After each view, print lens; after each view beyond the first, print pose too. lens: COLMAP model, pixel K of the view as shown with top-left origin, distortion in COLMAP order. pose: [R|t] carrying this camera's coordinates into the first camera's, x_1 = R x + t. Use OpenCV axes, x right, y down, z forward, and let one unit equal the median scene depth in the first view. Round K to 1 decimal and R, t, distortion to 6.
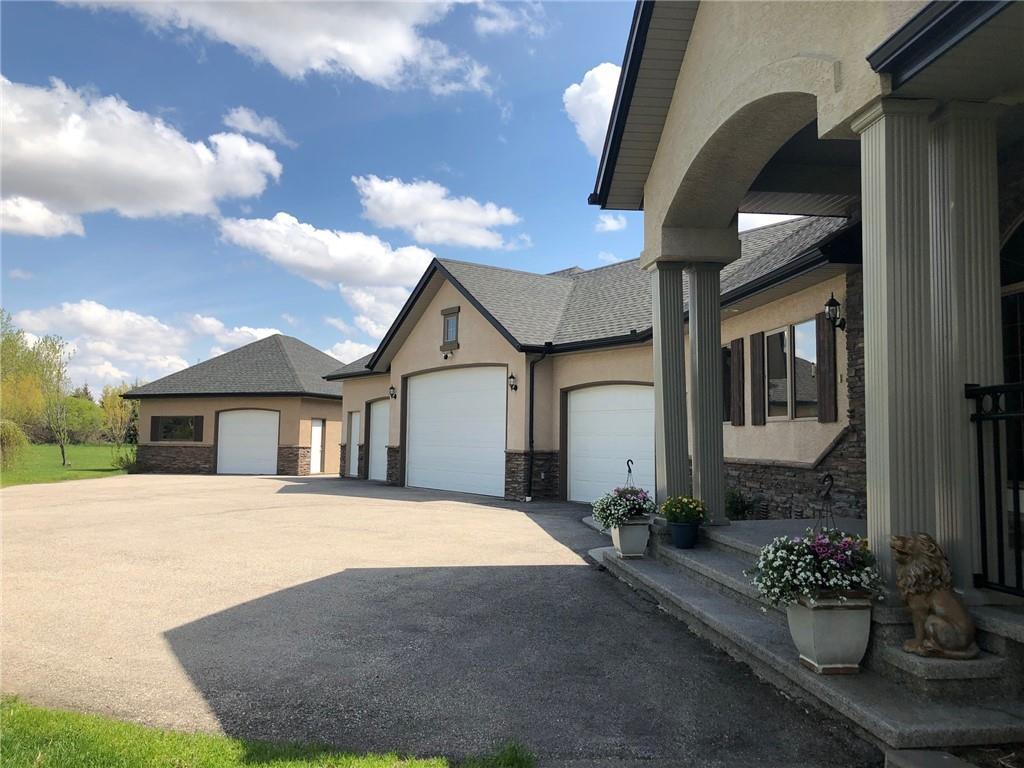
lens RADIAL K [[803.0, 0, 512.0], [0, 803.0, 384.0], [0, 0, 1]] dist [0.005356, 0.001448]
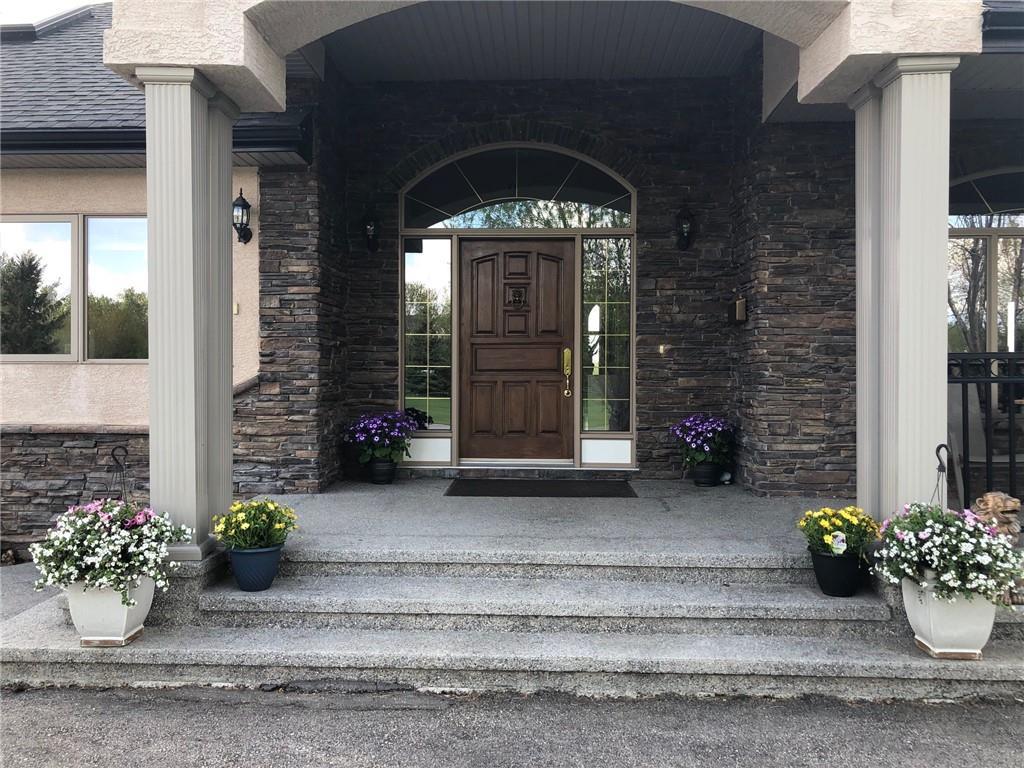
lens RADIAL K [[803.0, 0, 512.0], [0, 803.0, 384.0], [0, 0, 1]] dist [0.005356, 0.001448]
pose [[0.147848, -0.022132, 0.988762, -0.291834], [-0.065662, 0.997324, 0.032142, 0.022918], [-0.986828, -0.069676, 0.145999, 0.669307]]
